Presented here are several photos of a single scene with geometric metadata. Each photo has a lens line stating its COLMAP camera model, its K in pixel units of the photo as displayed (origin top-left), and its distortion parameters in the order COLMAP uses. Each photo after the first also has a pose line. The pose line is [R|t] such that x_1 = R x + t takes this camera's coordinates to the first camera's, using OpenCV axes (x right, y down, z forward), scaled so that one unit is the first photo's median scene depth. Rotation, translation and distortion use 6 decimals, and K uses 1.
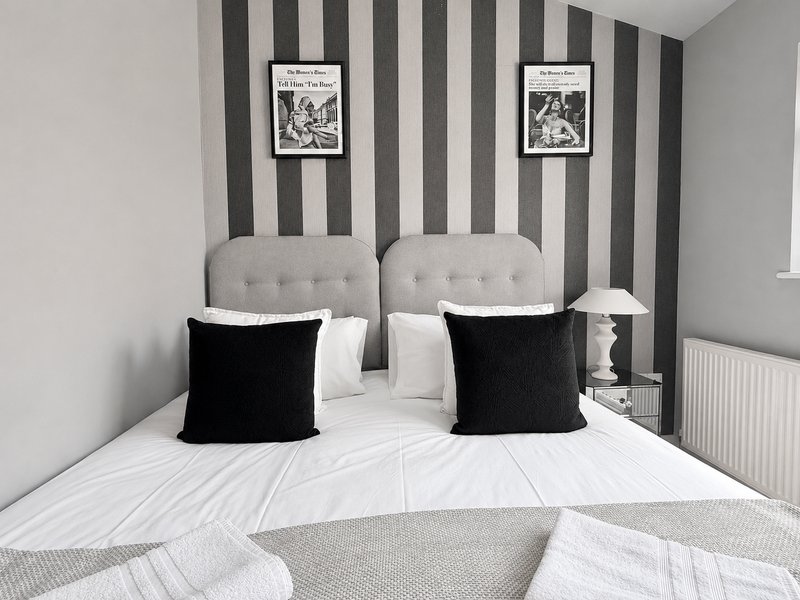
lens RADIAL K [[360.7, 0, 400.0], [0, 360.7, 300.0], [0, 0, 1]] dist [-0.010666, -0.000031]
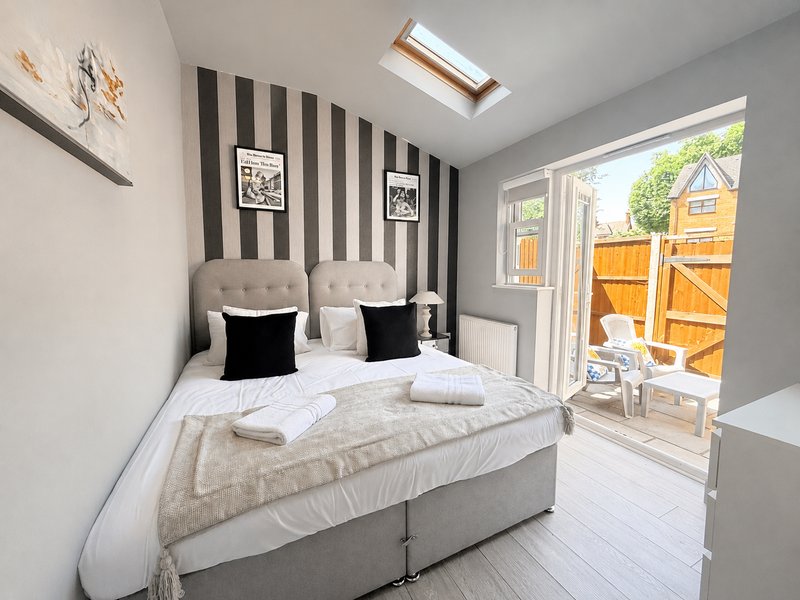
lens RADIAL K [[310.7, 0, 400.0], [0, 310.7, 300.0], [0, 0, 1]] dist [0.001170, 0.000037]
pose [[0.905611, -0.021193, 0.423578, -0.291381], [0.012377, 0.999646, 0.023554, -0.026404], [-0.423928, -0.016088, 0.905553, -0.502406]]
